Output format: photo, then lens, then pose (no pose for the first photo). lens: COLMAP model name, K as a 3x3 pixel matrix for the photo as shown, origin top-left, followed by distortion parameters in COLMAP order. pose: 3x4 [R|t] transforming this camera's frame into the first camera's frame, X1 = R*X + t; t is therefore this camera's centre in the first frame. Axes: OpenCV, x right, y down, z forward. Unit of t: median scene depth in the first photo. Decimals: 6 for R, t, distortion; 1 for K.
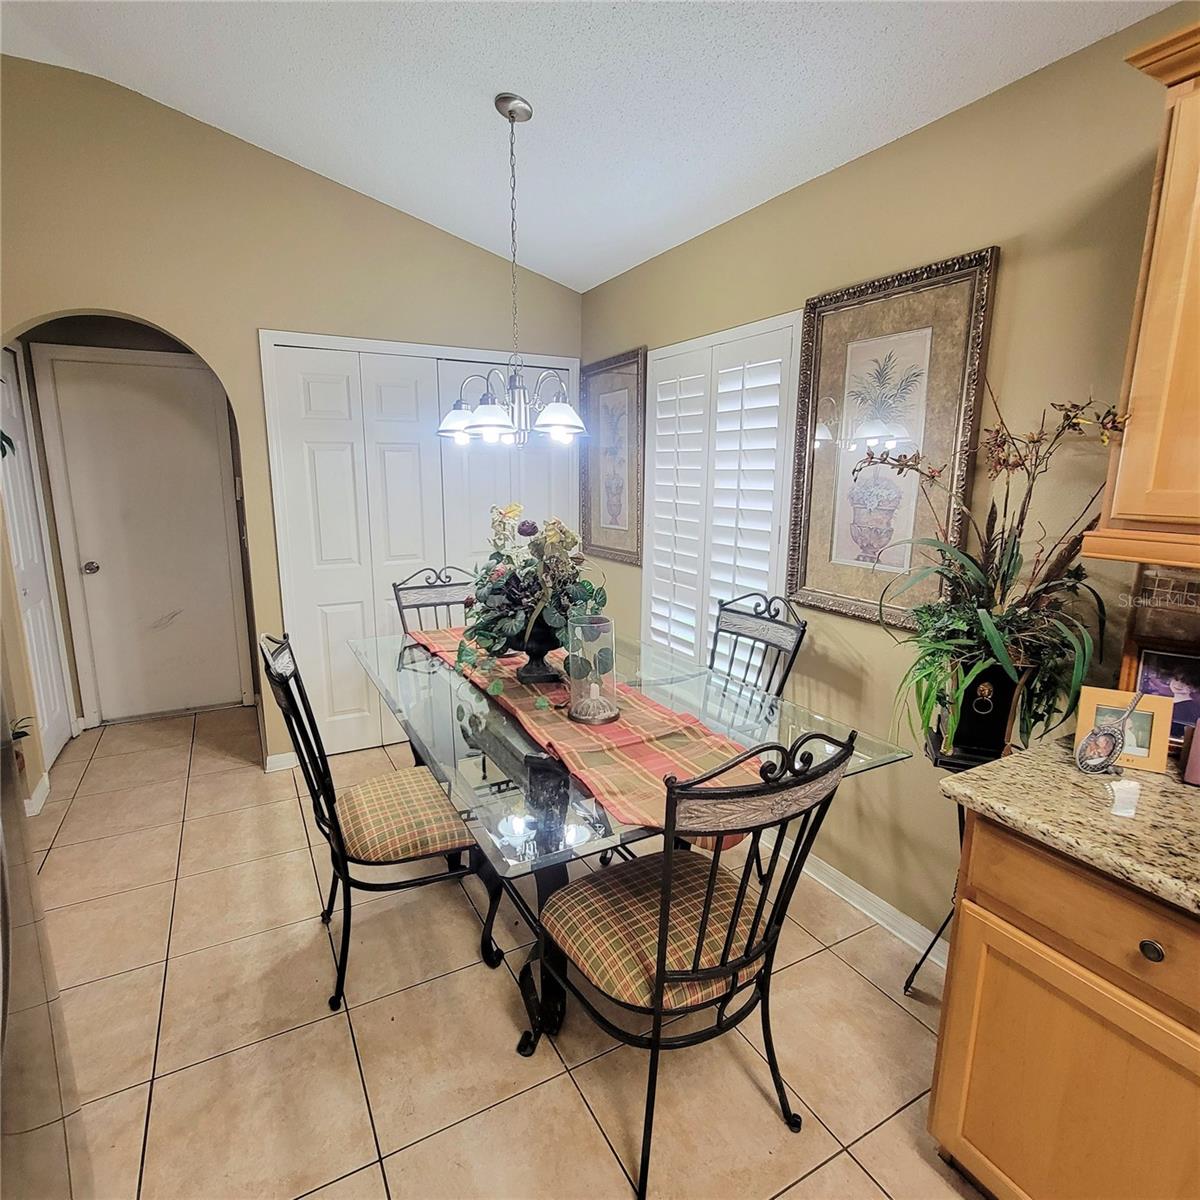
lens RADIAL K [[652.3, 0, 583.7], [0, 652.3, 594.9], [0, 0, 1]] dist [-0.012726, 0.001620]
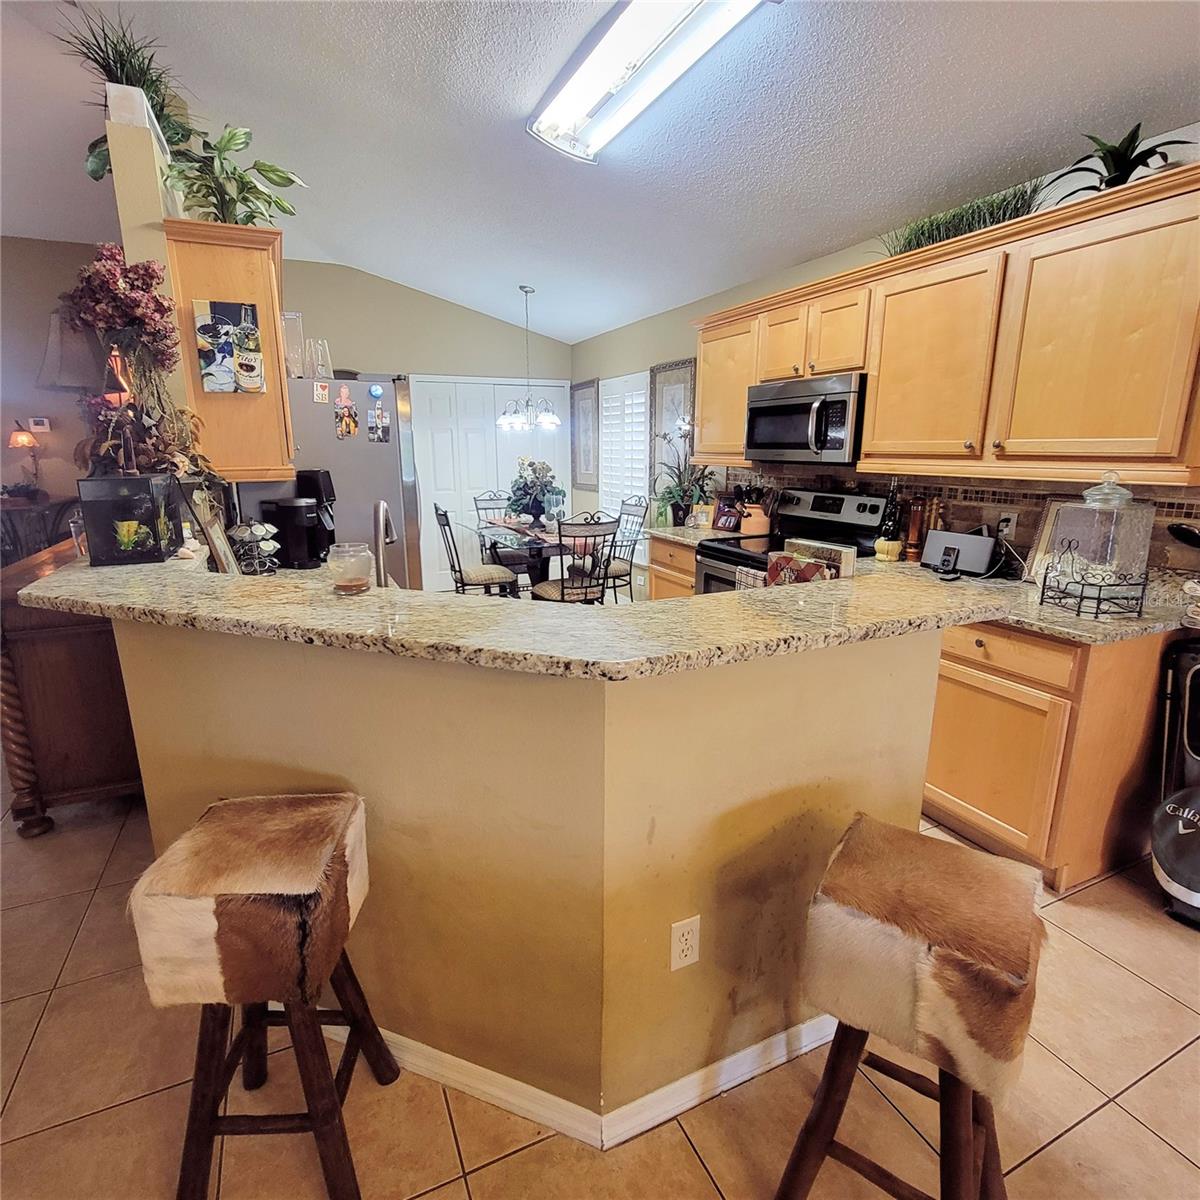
lens RADIAL K [[649.5, 0, 579.6], [0, 649.5, 595.7], [0, 0, 1]] dist [-0.003633, 0.001446]
pose [[0.997105, 0.007732, -0.075642, 0.290807], [-0.004875, 0.999270, 0.037884, 0.308077], [0.075880, -0.037405, 0.996415, -1.497802]]
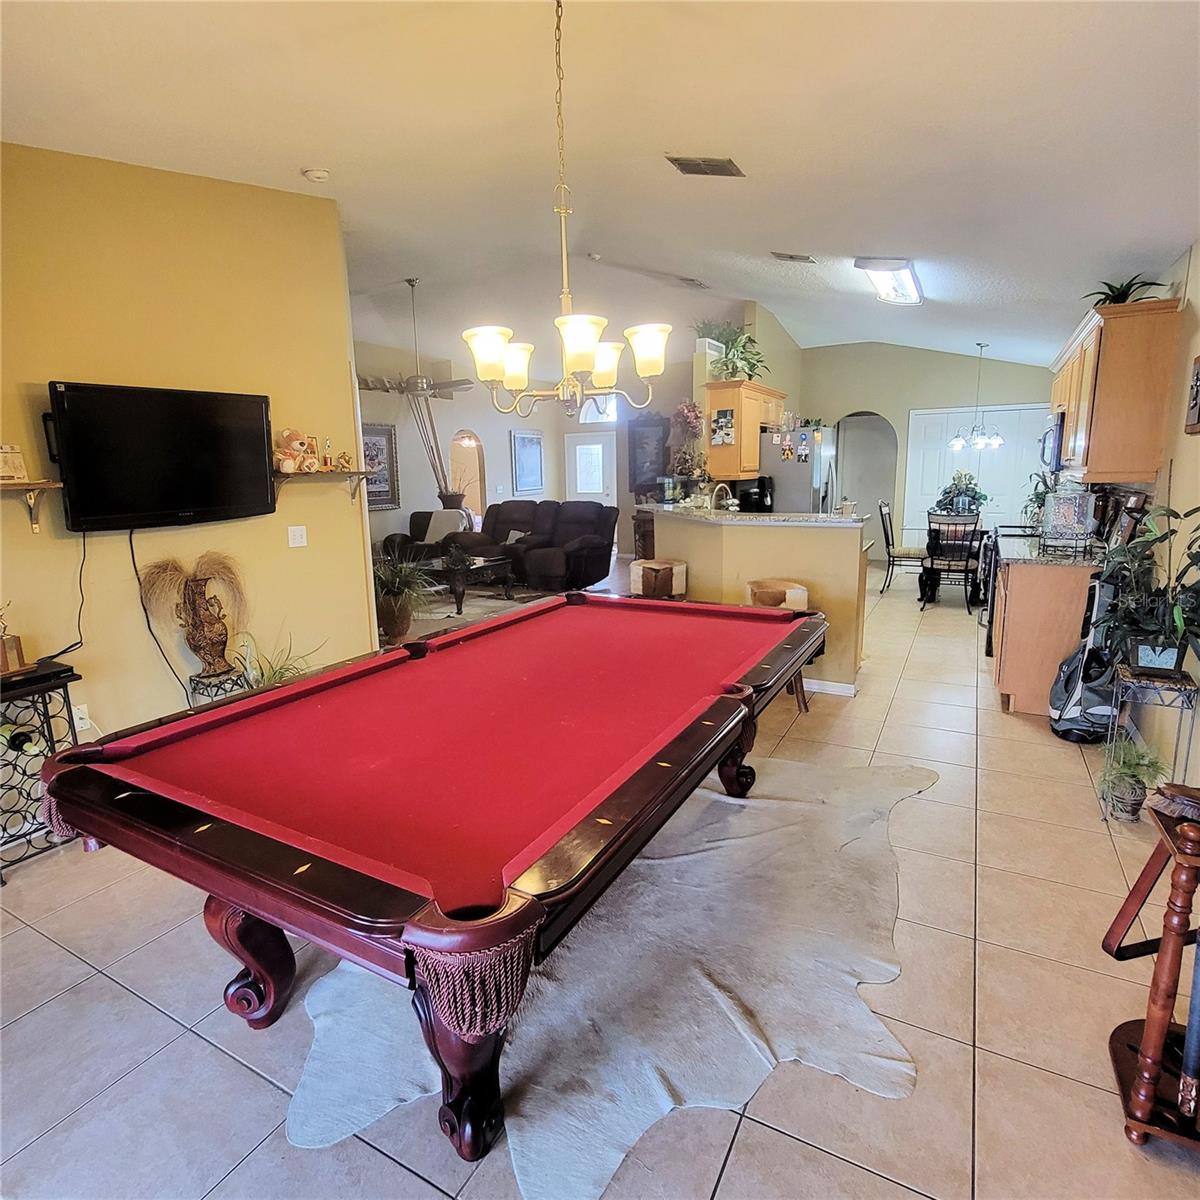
lens RADIAL K [[685.7, 0, 577.4], [0, 685.7, 595.1], [0, 0, 1]] dist [-0.001773, 0.000108]
pose [[0.527015, 0.139103, -0.838394, 1.941037], [-0.138239, 0.987407, 0.076930, 0.515956], [0.838537, 0.075356, 0.539608, -2.544754]]
